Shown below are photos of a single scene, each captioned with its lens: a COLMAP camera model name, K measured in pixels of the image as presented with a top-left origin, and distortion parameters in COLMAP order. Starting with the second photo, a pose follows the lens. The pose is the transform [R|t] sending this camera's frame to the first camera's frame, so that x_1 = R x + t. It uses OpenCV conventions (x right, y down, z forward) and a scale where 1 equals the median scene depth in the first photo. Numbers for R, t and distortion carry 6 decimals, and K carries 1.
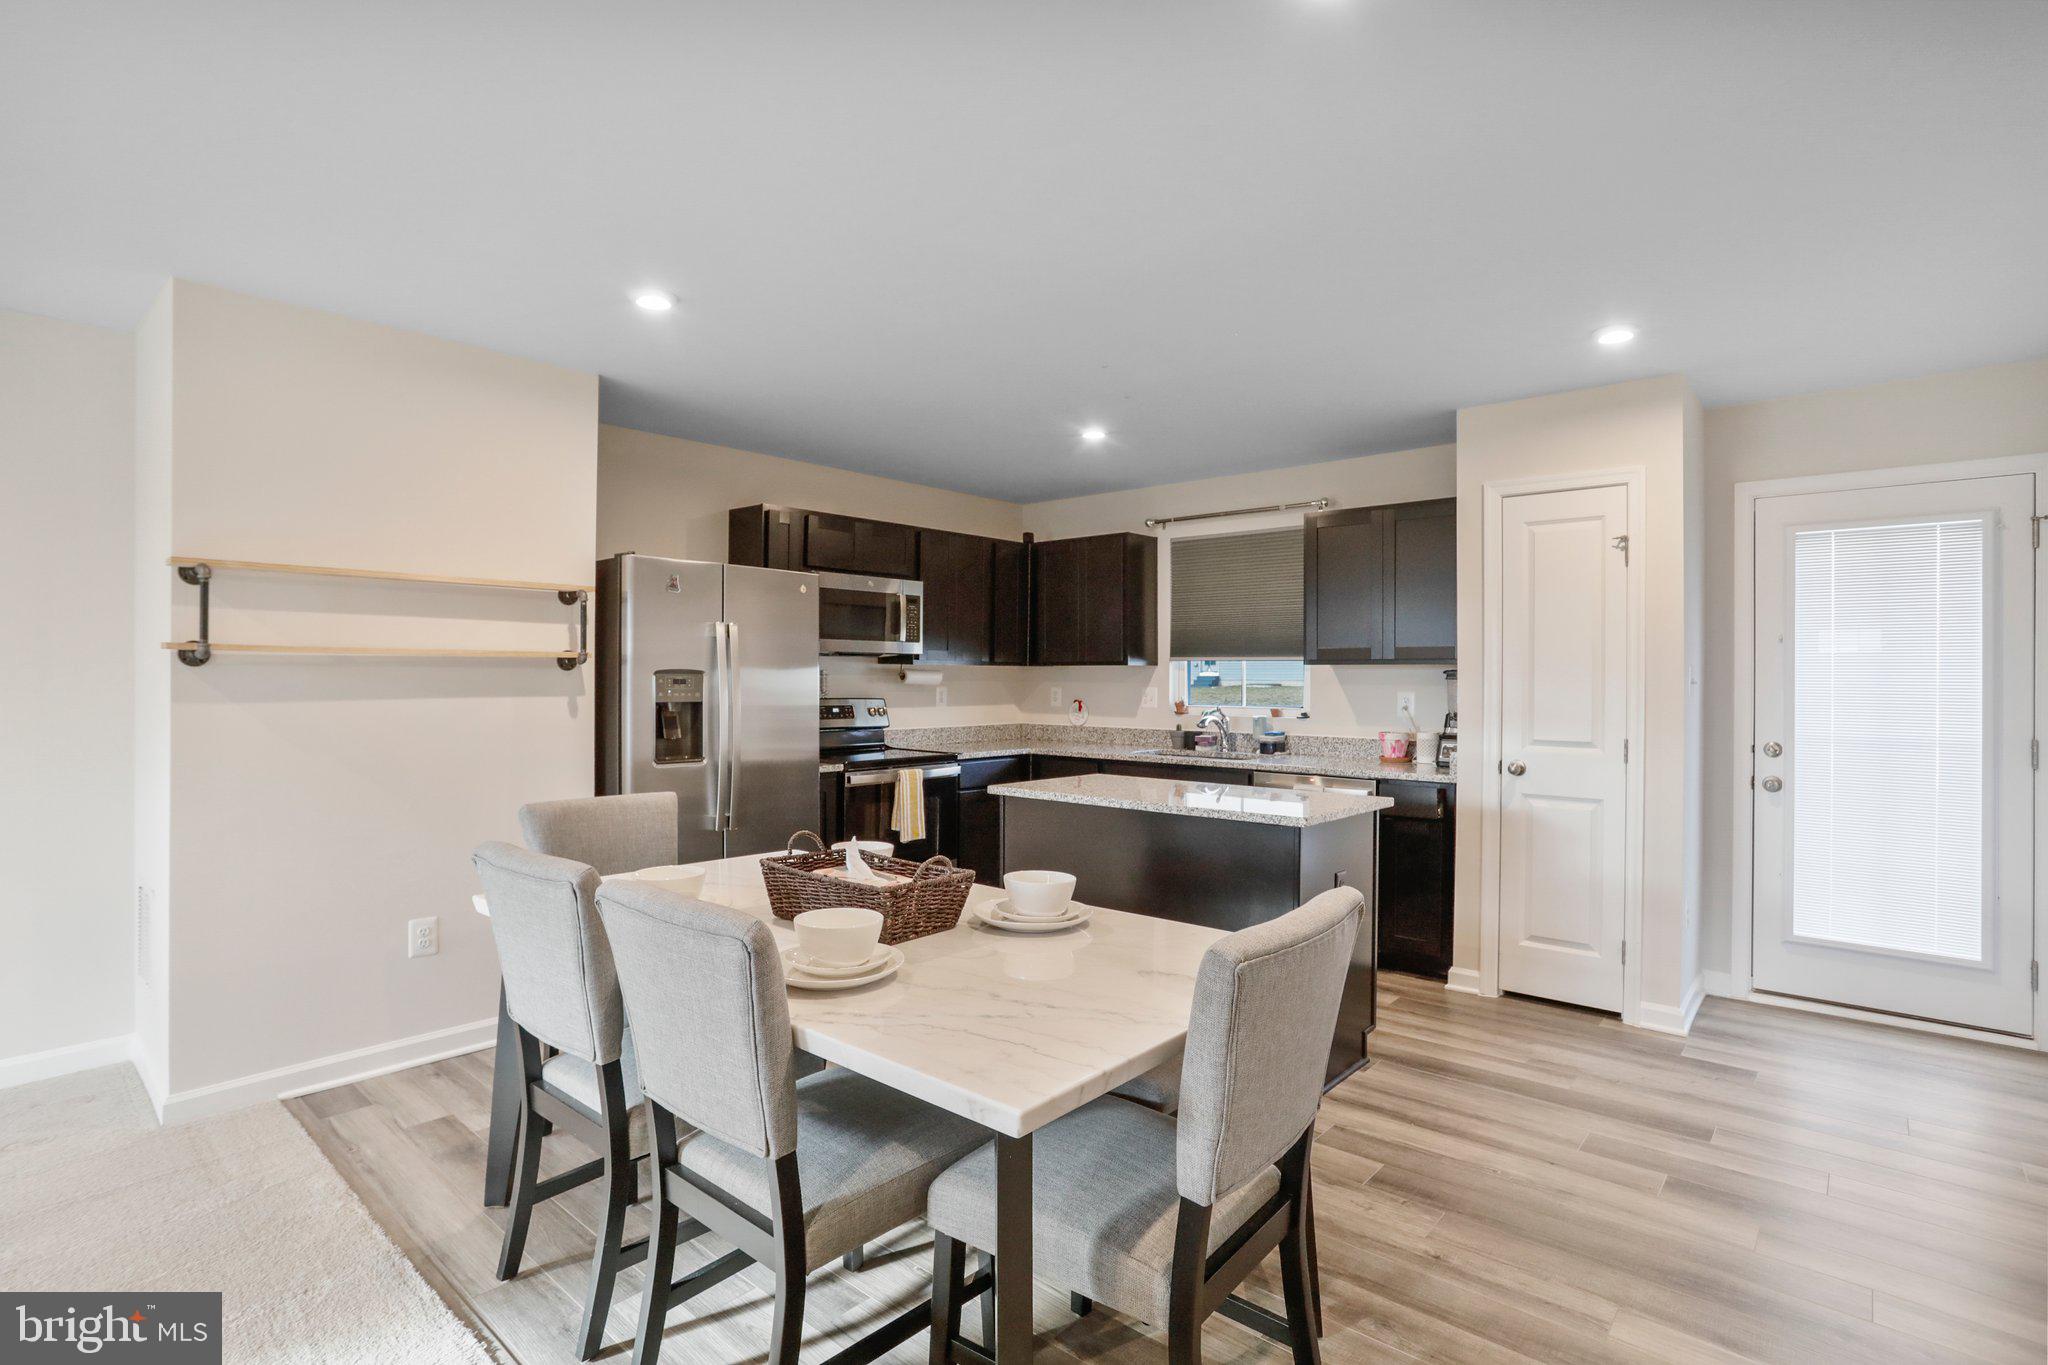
lens RADIAL K [[1006.2, 0, 1024.0], [0, 1006.2, 682.5], [0, 0, 1]] dist [-0.050437, 0.037148]
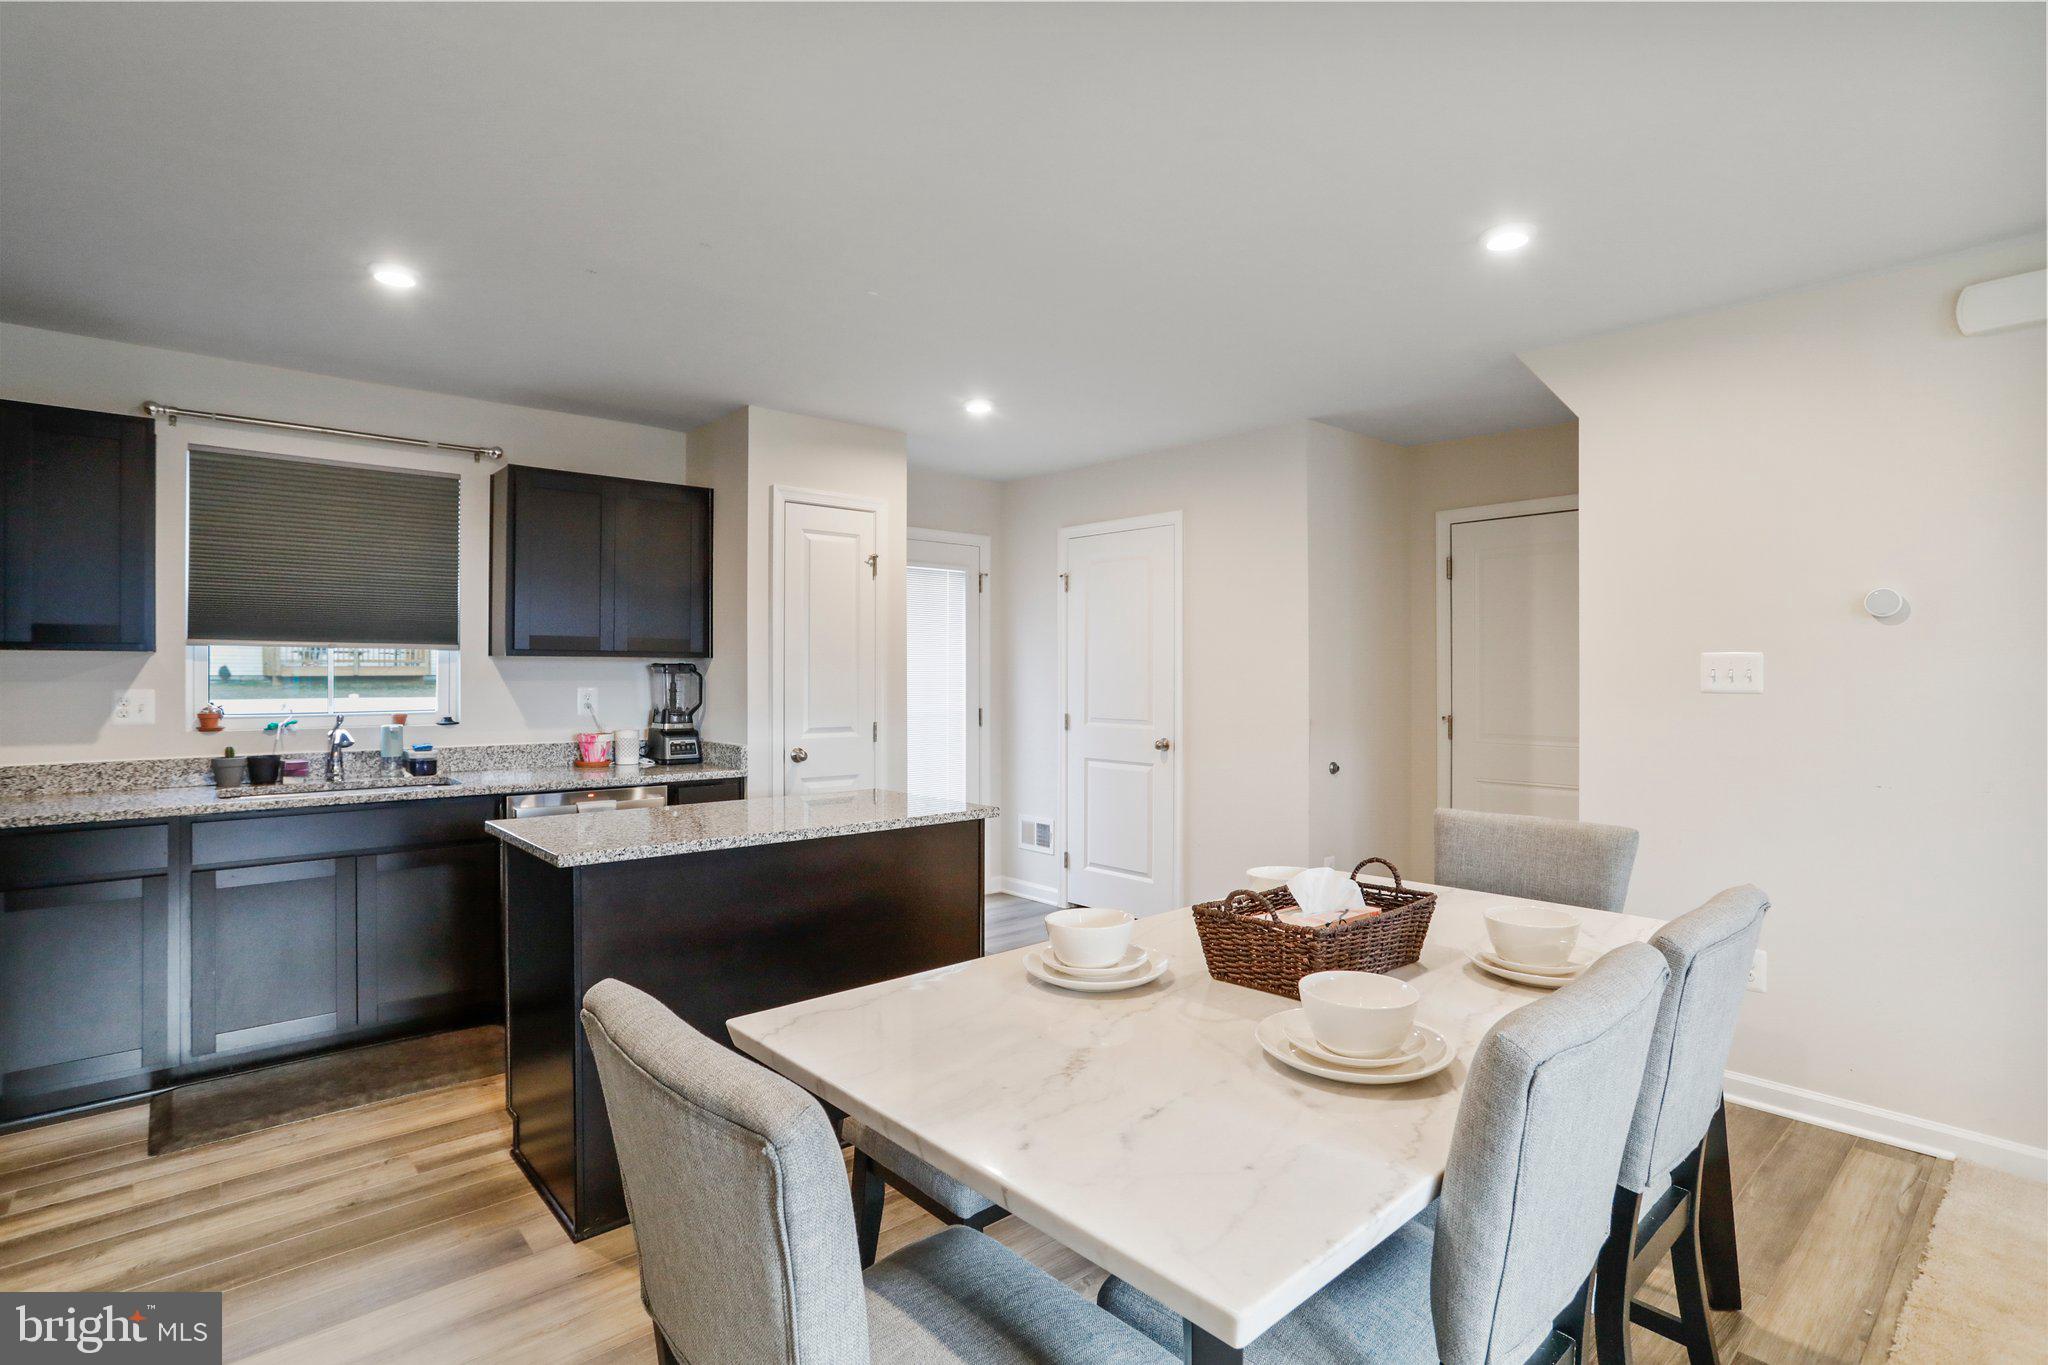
lens RADIAL K [[1006.2, 0, 1024.0], [0, 1006.2, 682.5], [0, 0, 1]] dist [-0.050437, 0.037148]
pose [[0.121454, -0.013598, 0.992504, -0.451272], [0.003104, 0.999906, 0.013319, -0.005503], [-0.992592, 0.001463, 0.121485, 0.508917]]
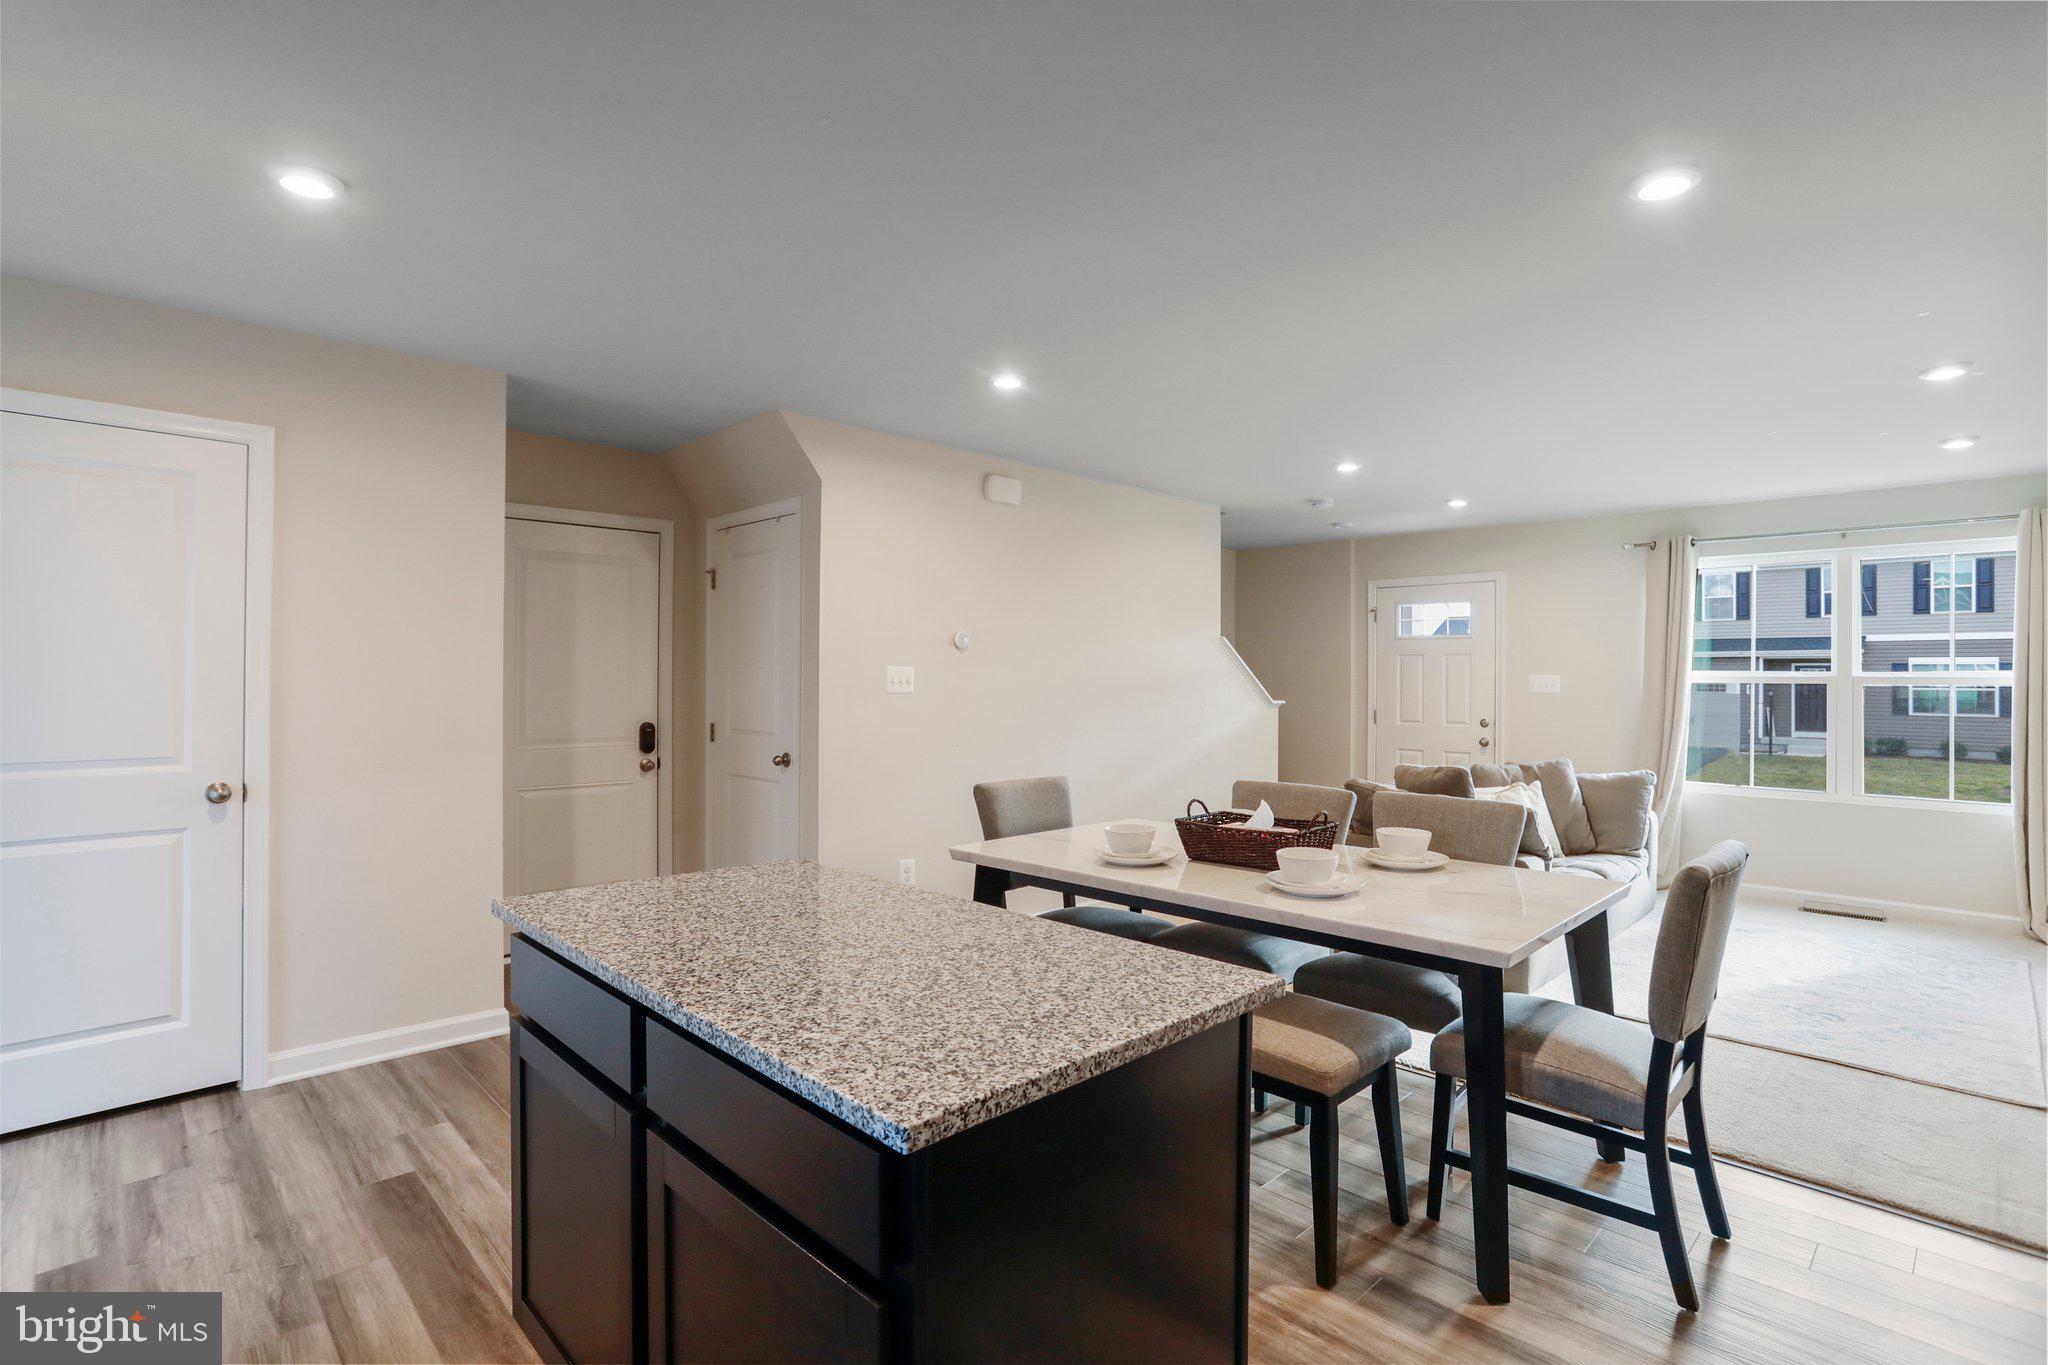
lens RADIAL K [[1006.2, 0, 1024.0], [0, 1006.2, 682.5], [0, 0, 1]] dist [-0.050437, 0.037148]
pose [[-0.994256, -0.011018, 0.106455, -0.014053], [-0.008953, 0.999763, 0.019861, -0.019767], [-0.106649, 0.018794, -0.994119, 1.082536]]
